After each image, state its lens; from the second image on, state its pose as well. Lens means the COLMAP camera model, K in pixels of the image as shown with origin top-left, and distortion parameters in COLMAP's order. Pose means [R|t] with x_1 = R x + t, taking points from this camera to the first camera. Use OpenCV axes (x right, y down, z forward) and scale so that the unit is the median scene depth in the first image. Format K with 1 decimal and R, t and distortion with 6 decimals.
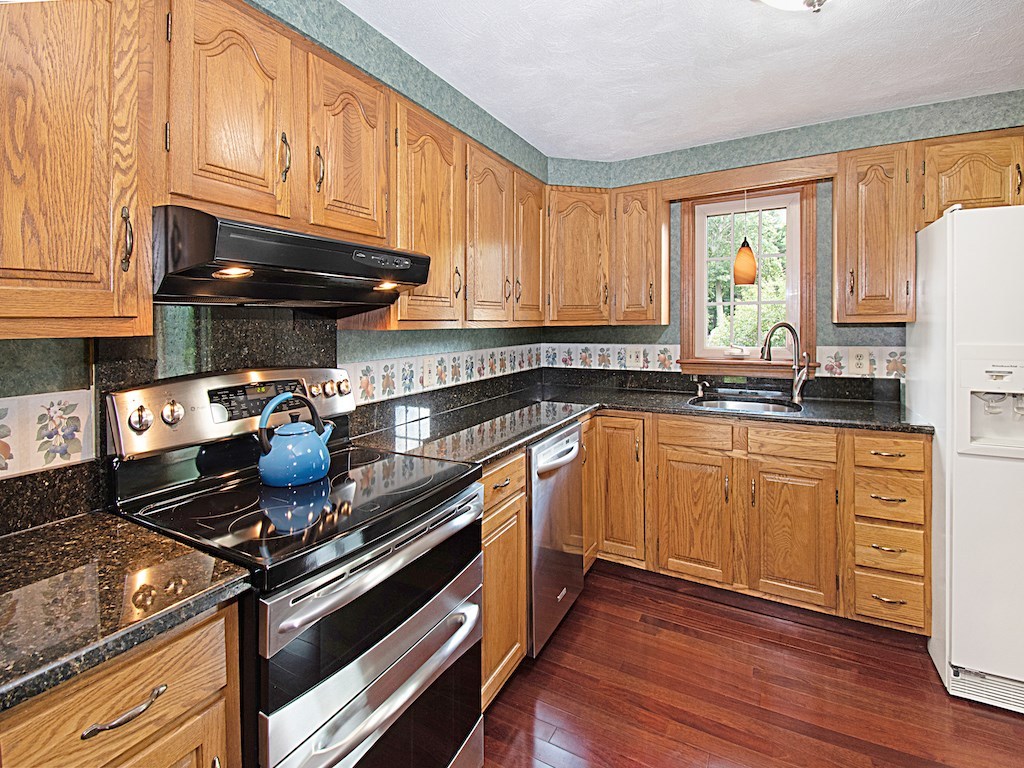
lens RADIAL K [[487.7, 0, 510.1], [0, 487.7, 368.3], [0, 0, 1]] dist [0.027244, -0.016895]
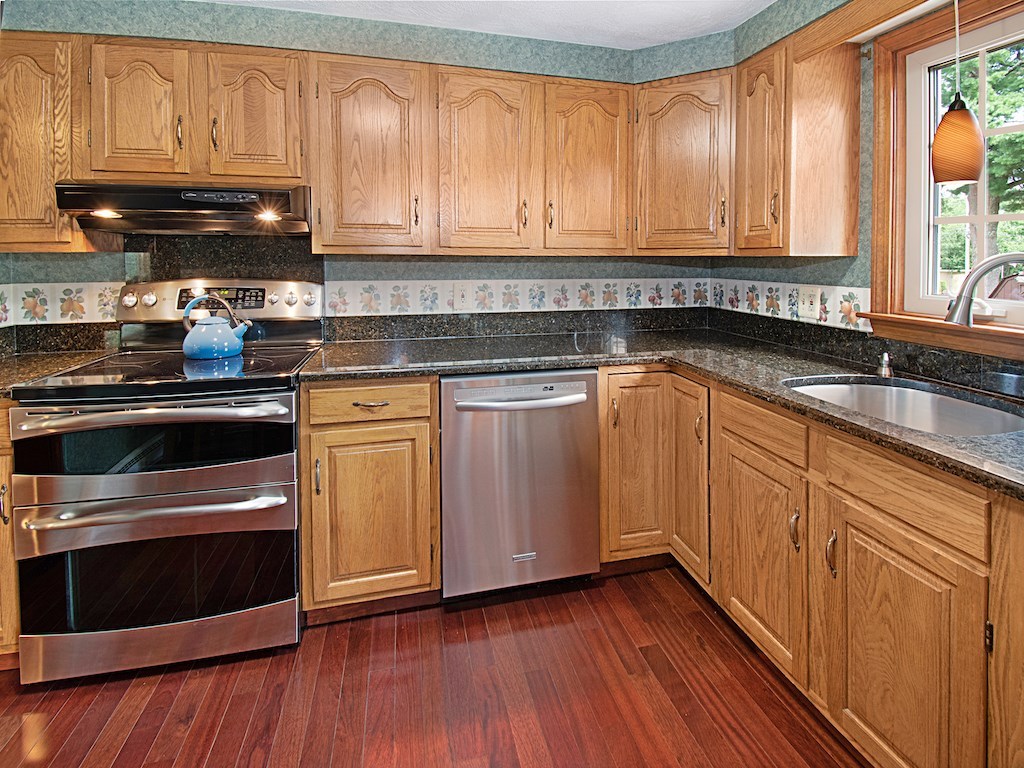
lens RADIAL K [[455.0, 0, 512.9], [0, 455.0, 302.6], [0, 0, 1]] dist [0.001159, -0.011183]
pose [[0.696951, 0.085614, -0.711990, 0.578941], [-0.076379, 0.996063, 0.045008, -0.029001], [0.713040, 0.023013, 0.700746, 0.364157]]
